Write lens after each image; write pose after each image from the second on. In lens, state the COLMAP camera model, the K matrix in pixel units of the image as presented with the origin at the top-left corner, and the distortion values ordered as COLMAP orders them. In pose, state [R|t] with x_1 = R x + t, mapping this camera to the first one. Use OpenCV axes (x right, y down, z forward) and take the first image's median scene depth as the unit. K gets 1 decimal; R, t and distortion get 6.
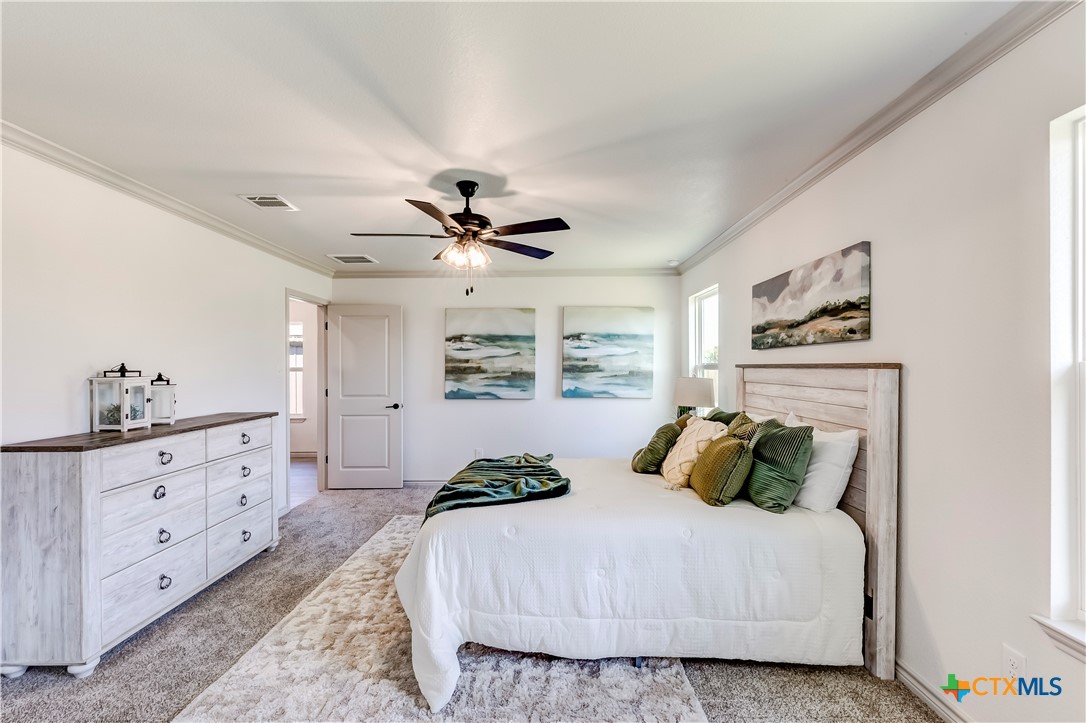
lens RADIAL K [[493.5, 0, 558.4], [0, 493.5, 367.3], [0, 0, 1]] dist [0.002436, -0.000222]
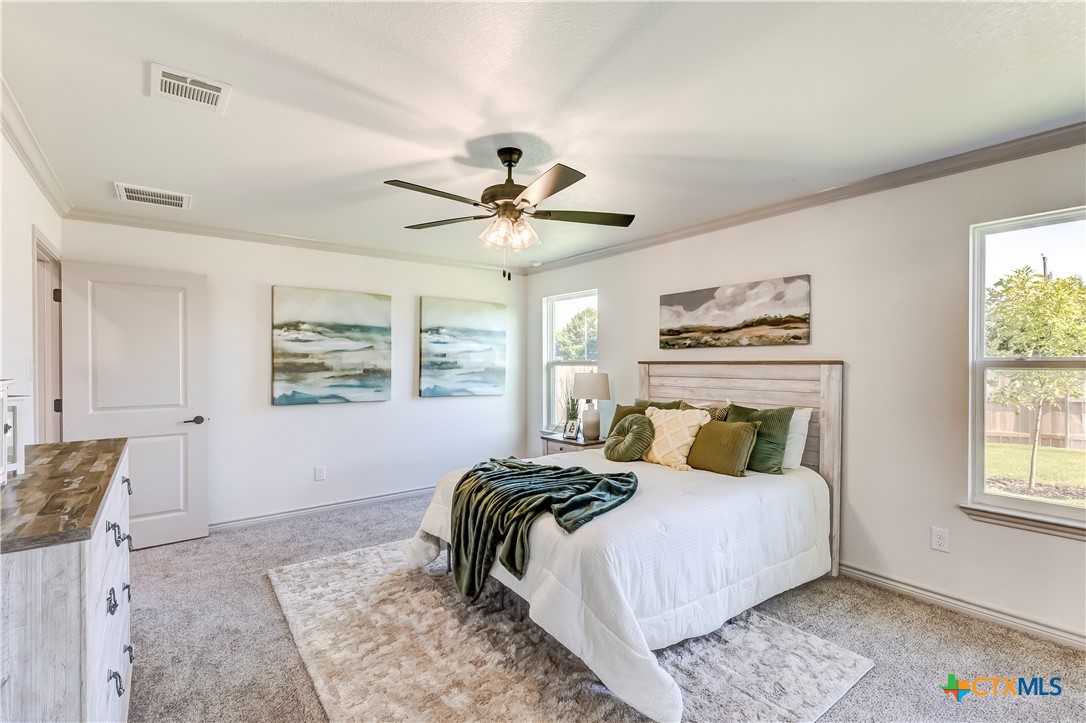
lens RADIAL K [[493.5, 0, 552.3], [0, 493.5, 366.4], [0, 0, 1]] dist [0.002436, -0.000222]
pose [[0.789487, -0.000807, 0.613767, -0.561941], [-0.000523, 0.999998, 0.001988, 0.004089], [-0.613767, -0.001890, 0.789485, 0.226884]]
